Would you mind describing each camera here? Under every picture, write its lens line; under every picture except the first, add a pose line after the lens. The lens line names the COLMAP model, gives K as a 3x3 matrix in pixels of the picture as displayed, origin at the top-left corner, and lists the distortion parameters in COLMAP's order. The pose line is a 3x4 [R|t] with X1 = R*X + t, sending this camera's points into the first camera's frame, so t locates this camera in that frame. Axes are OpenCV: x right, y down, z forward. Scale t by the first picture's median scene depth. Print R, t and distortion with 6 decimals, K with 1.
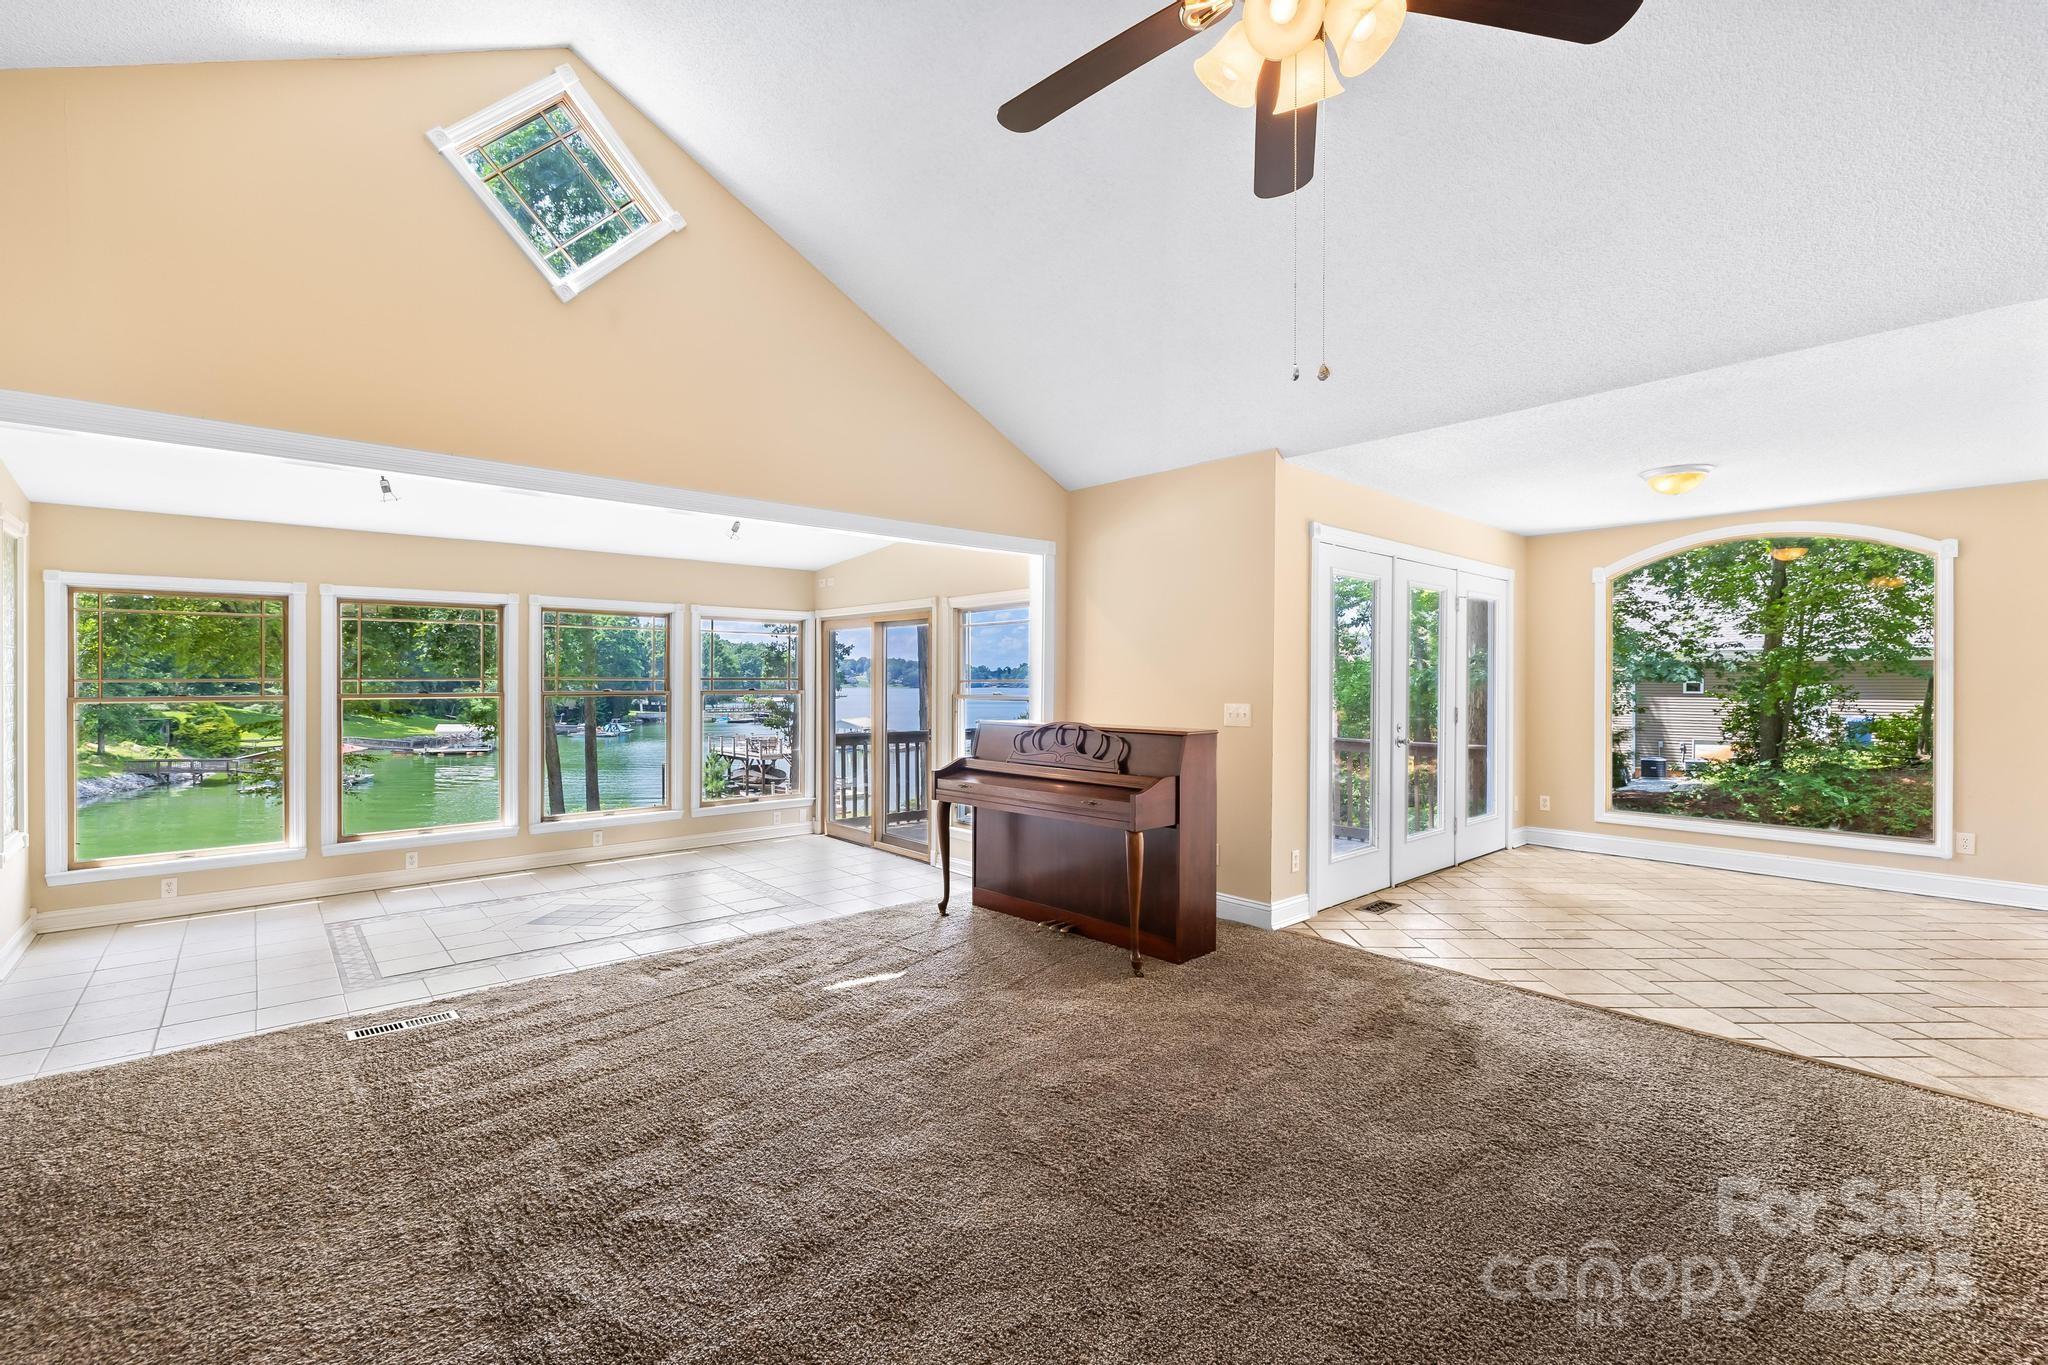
lens RADIAL K [[880.6, 0, 1016.3], [0, 880.6, 687.4], [0, 0, 1]] dist [0.000961, -0.000923]
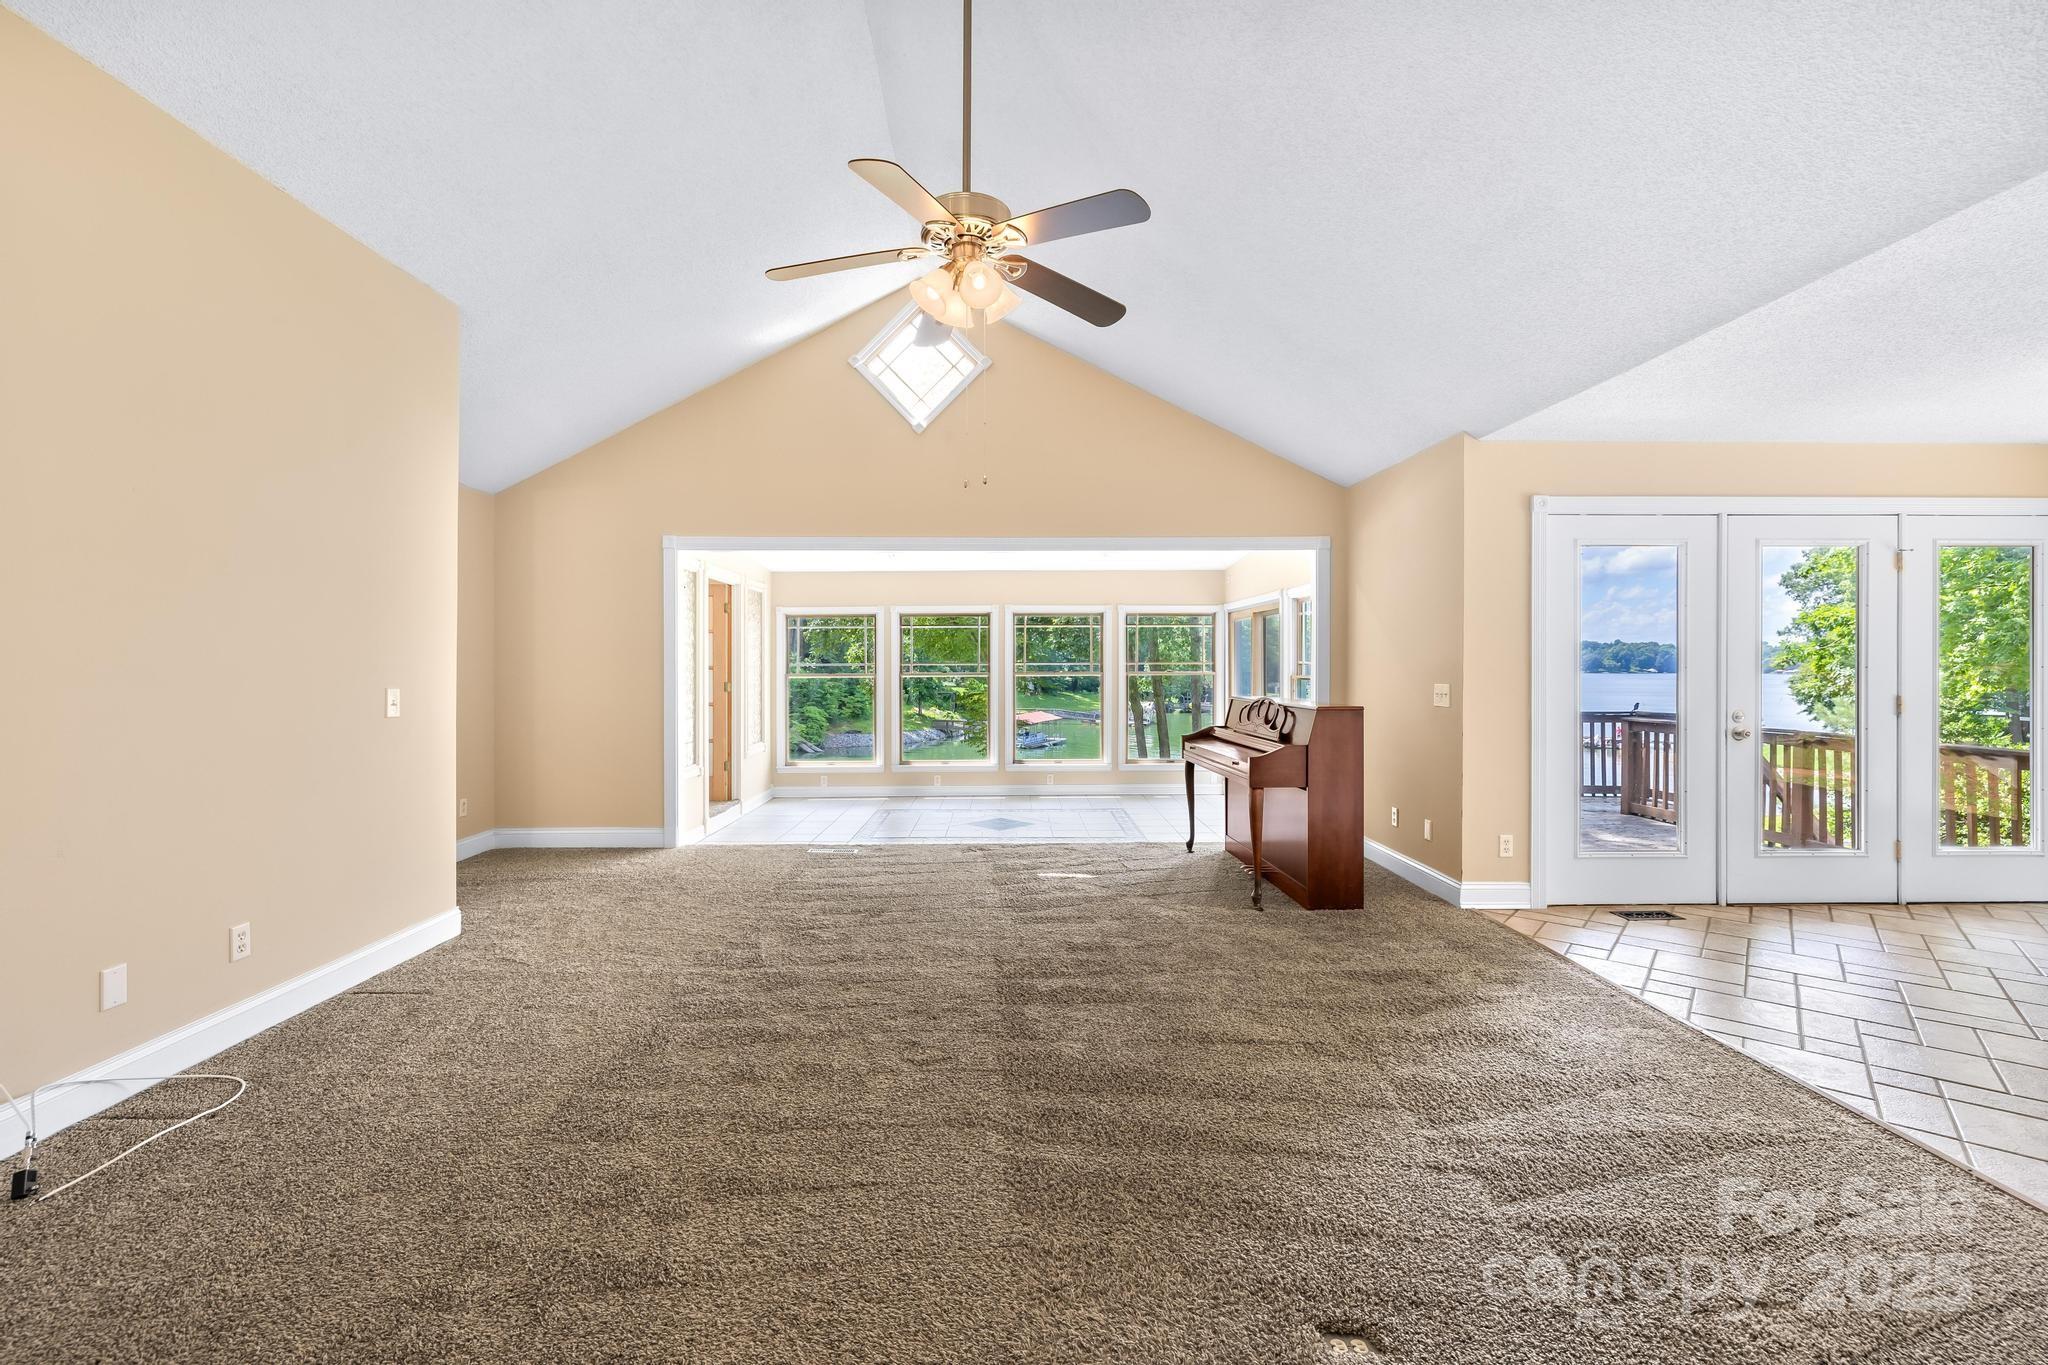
lens RADIAL K [[880.6, 0, 1030.9], [0, 880.6, 675.5], [0, 0, 1]] dist [0.000961, -0.000923]
pose [[0.757806, 0.004502, -0.652465, 0.544574], [-0.001435, 0.999985, 0.005233, 0.003700], [0.652478, -0.003029, 0.757801, -0.082783]]
